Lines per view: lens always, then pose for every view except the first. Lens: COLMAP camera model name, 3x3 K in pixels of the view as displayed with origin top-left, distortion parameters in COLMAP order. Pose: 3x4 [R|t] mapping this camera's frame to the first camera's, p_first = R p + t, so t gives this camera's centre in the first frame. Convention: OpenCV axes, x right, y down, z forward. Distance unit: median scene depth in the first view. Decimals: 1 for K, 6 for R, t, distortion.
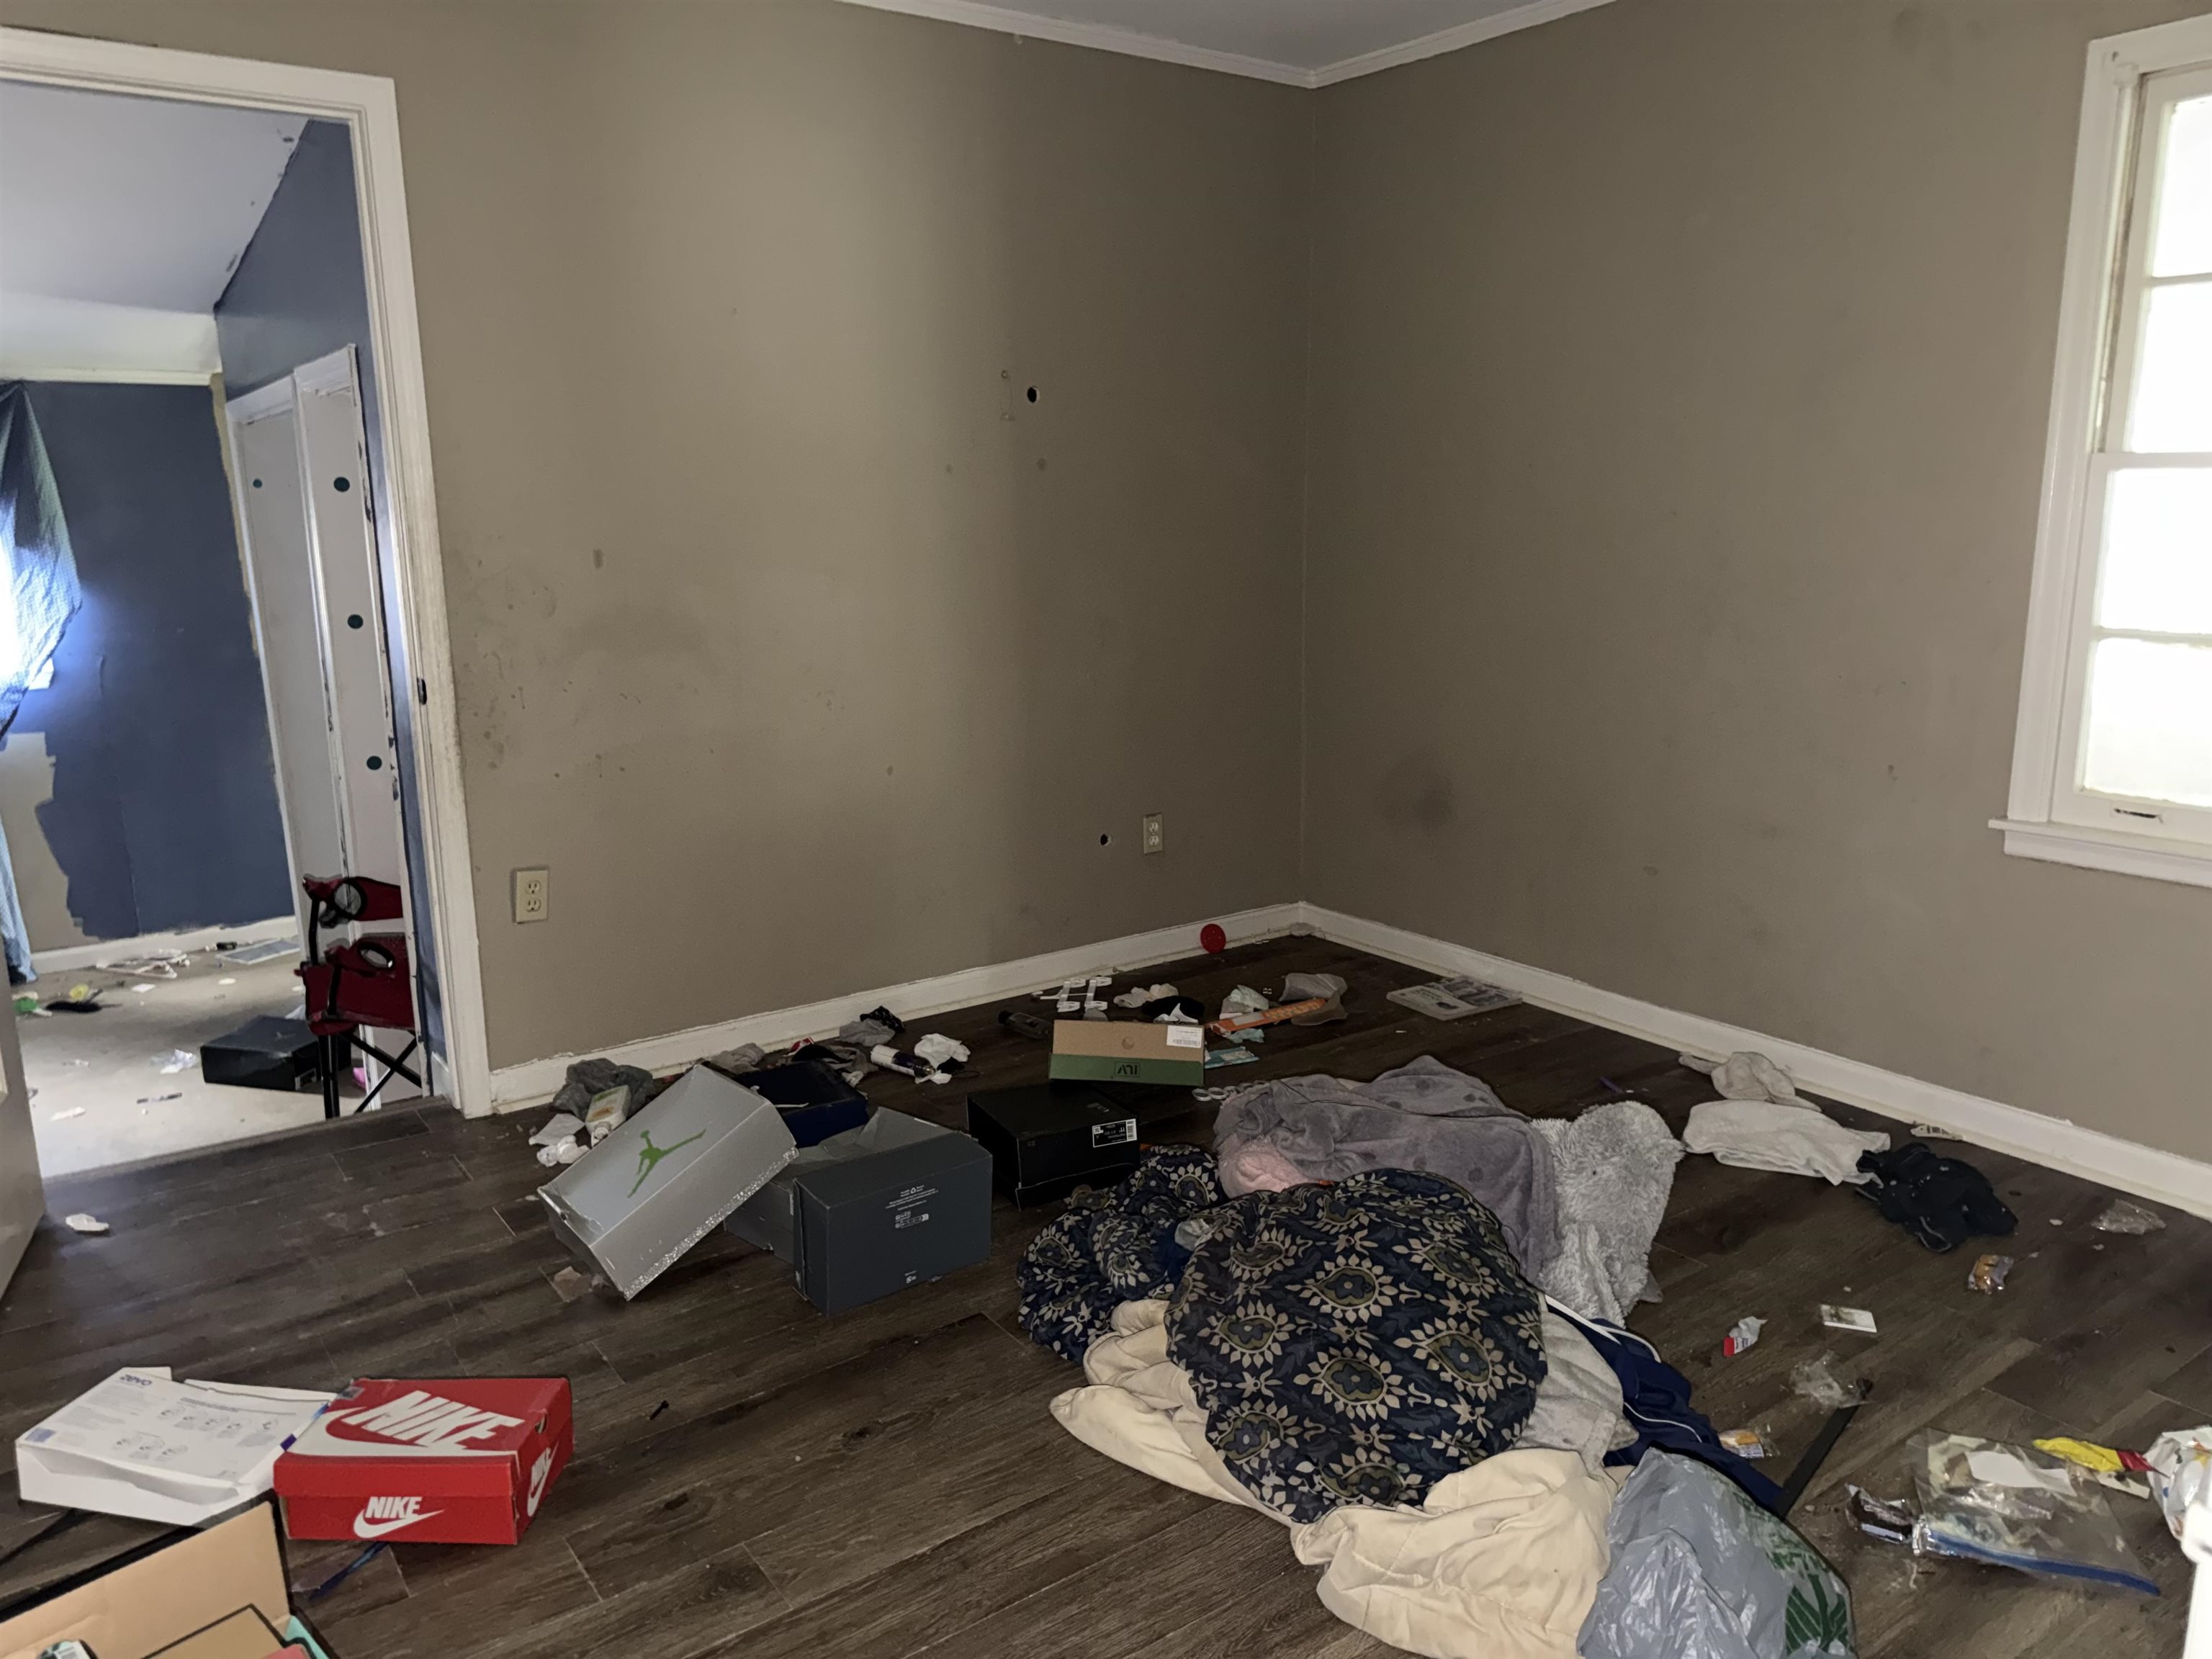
lens RADIAL K [[1596.9, 0, 1104.0], [0, 1596.9, 823.9], [0, 0, 1]] dist [-0.010073, -0.003904]
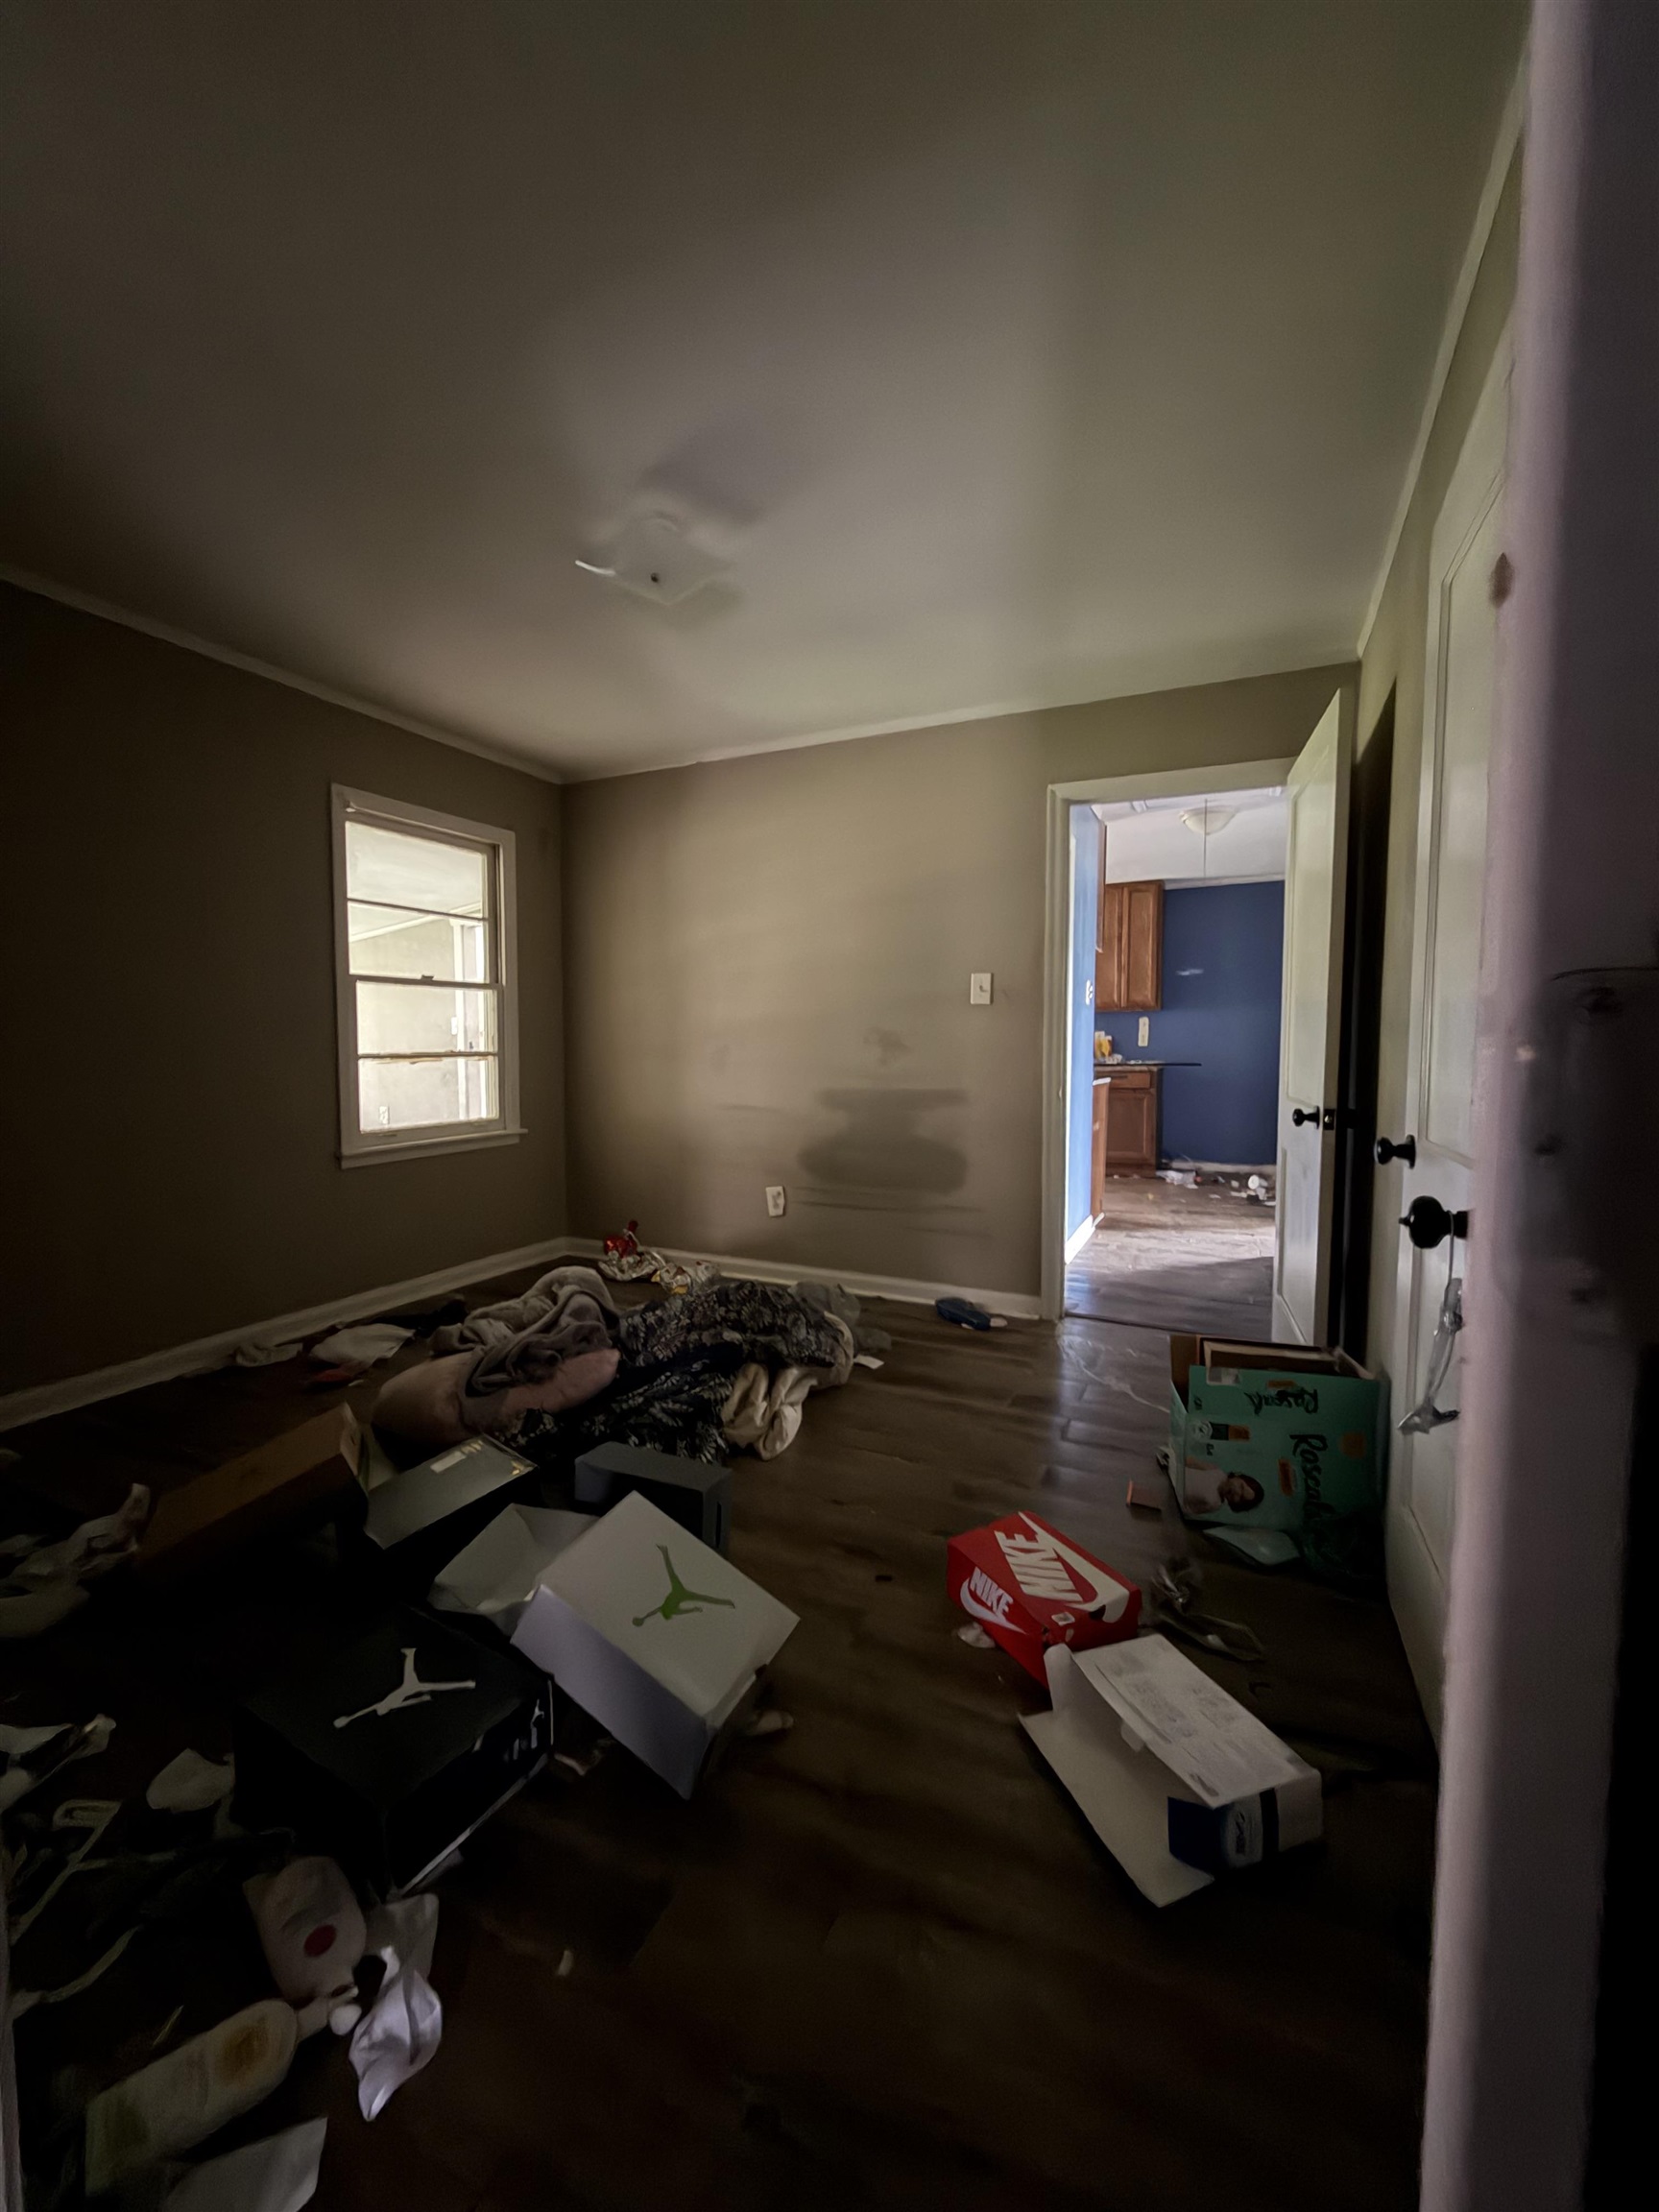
lens RADIAL K [[887.0, 0, 824.7], [0, 887.0, 1103.4], [0, 0, 1]] dist [0.000325, -0.000010]
pose [[-0.481869, -0.054051, 0.874574, -0.987644], [0.195564, 0.966286, 0.167471, -0.190216], [-0.854141, 0.251735, -0.455053, 1.396775]]
